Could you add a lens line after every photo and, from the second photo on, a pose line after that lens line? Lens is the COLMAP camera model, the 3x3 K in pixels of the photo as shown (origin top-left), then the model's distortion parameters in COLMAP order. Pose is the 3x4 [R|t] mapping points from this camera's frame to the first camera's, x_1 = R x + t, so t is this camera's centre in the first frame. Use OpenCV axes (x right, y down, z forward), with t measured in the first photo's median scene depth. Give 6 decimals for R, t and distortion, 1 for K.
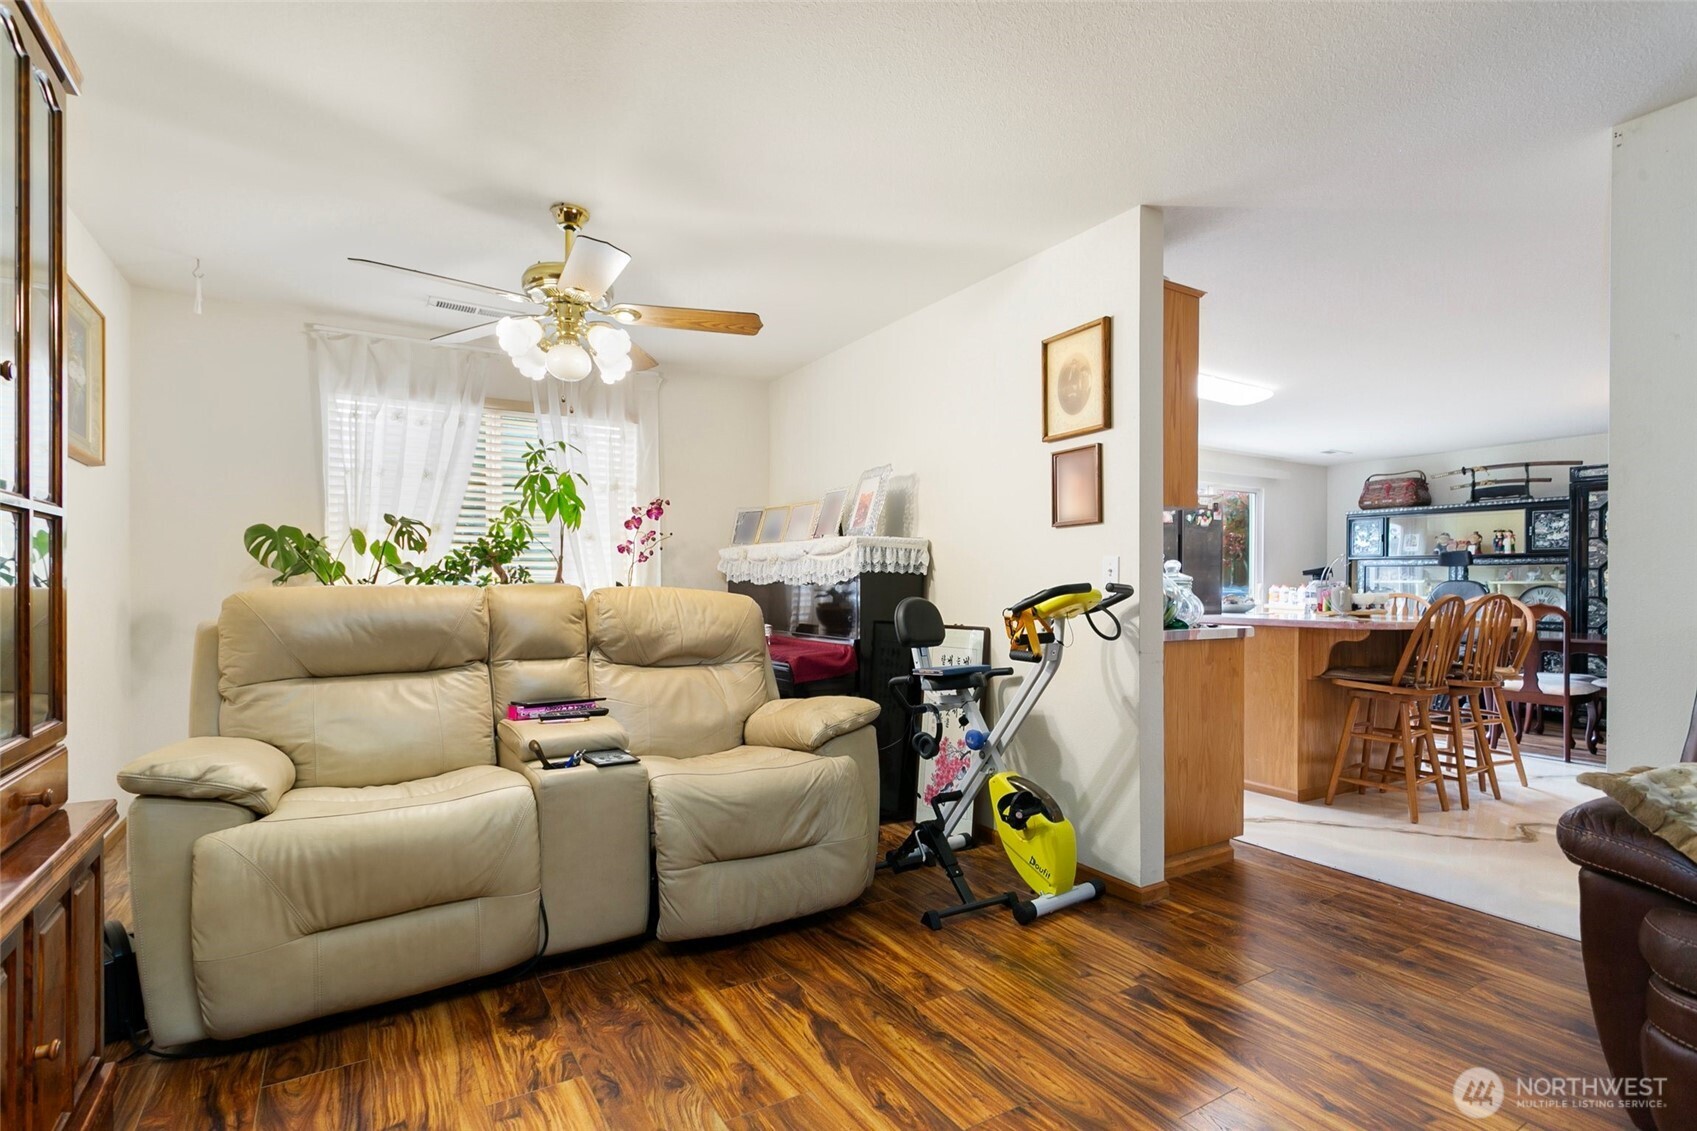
lens RADIAL K [[811.8, 0, 846.0], [0, 811.8, 581.6], [0, 0, 1]] dist [0.001519, 0.000060]
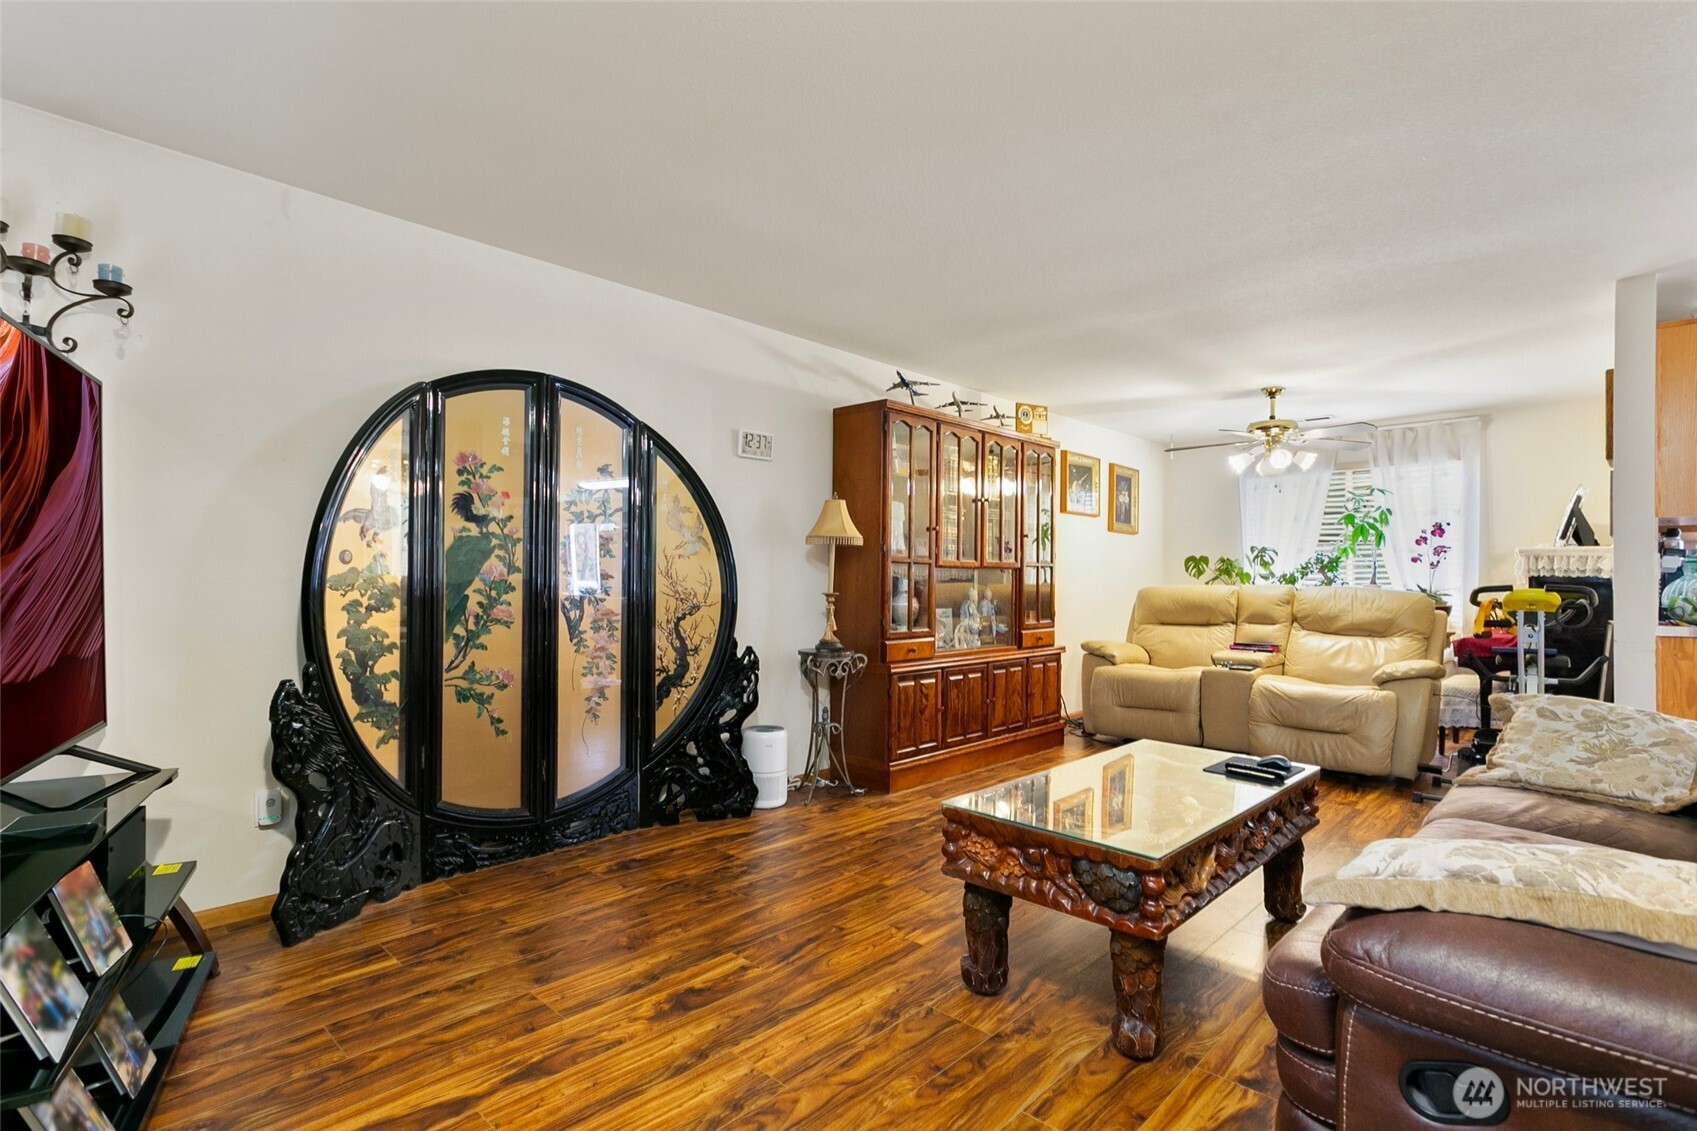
lens RADIAL K [[844.6, 0, 848.5], [0, 844.6, 565.5], [0, 0, 1]] dist [0.001362, 0.000638]
pose [[0.262220, -0.019867, -0.964804, 1.160339], [-0.001201, 0.999781, -0.020914, 0.000540], [0.965007, 0.006642, 0.262138, -0.416040]]
